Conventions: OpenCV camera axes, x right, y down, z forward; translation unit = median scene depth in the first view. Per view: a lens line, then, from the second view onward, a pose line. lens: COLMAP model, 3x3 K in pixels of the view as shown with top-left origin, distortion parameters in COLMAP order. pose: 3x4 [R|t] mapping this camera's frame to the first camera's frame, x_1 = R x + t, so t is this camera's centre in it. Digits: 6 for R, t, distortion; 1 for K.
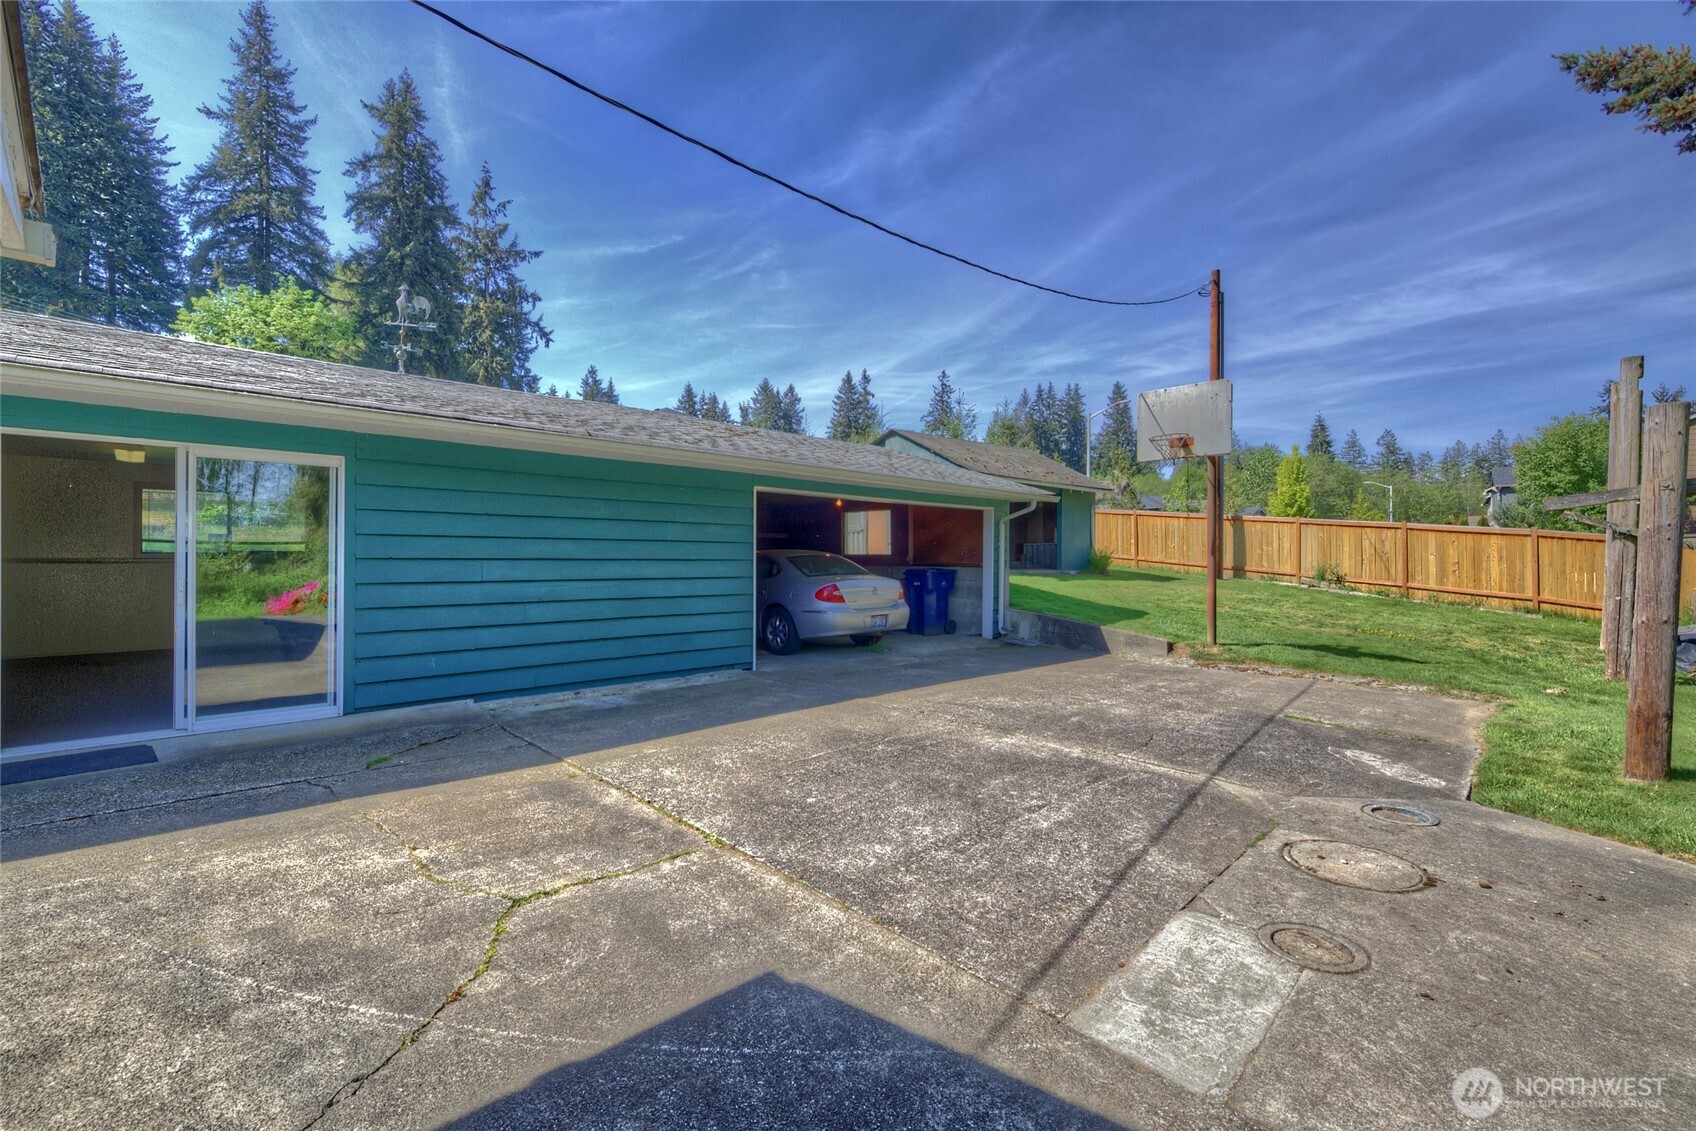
lens RADIAL K [[717.8, 0, 857.5], [0, 717.8, 560.6], [0, 0, 1]] dist [0.006621, -0.001274]
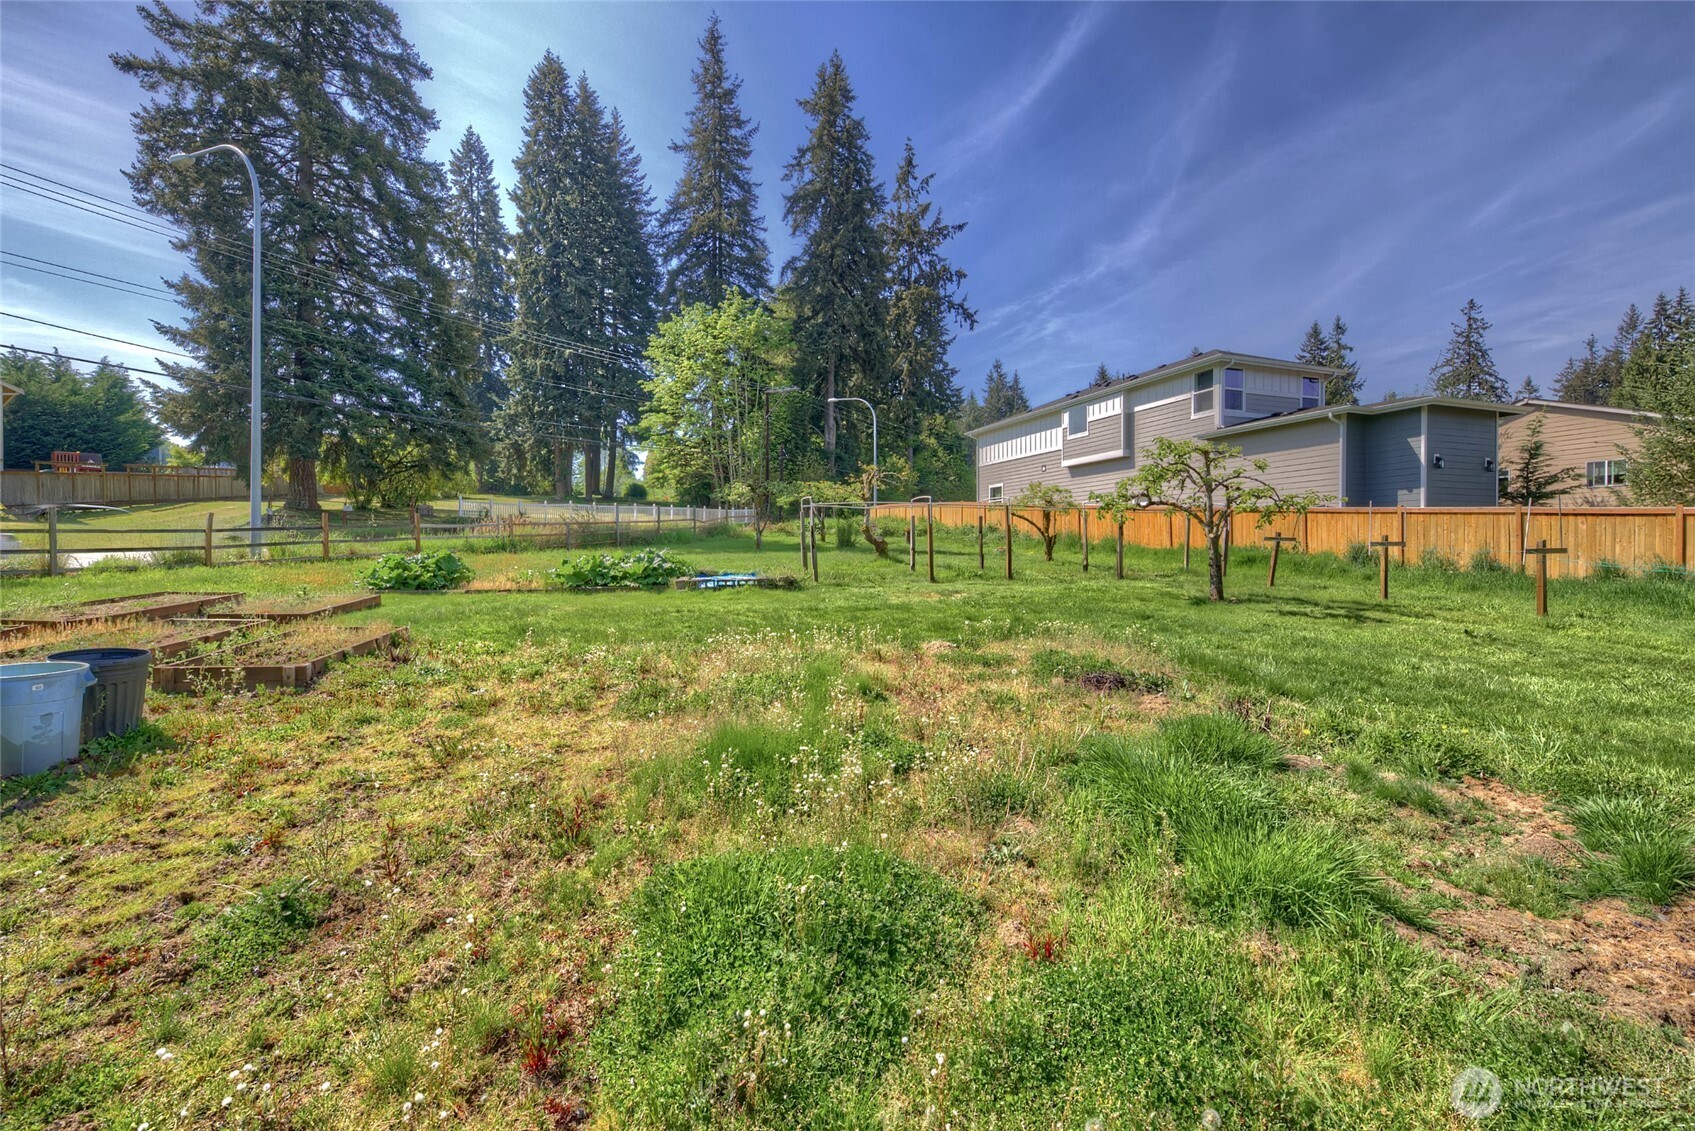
lens RADIAL K [[735.4, 0, 856.4], [0, 735.4, 559.8], [0, 0, 1]] dist [-0.014828, 0.011576]
pose [[0.865292, 0.000439, -0.501267, -0.129724], [0.000891, 0.999997, 0.002414, -0.025818], [0.501267, -0.002535, 0.865289, 0.194354]]
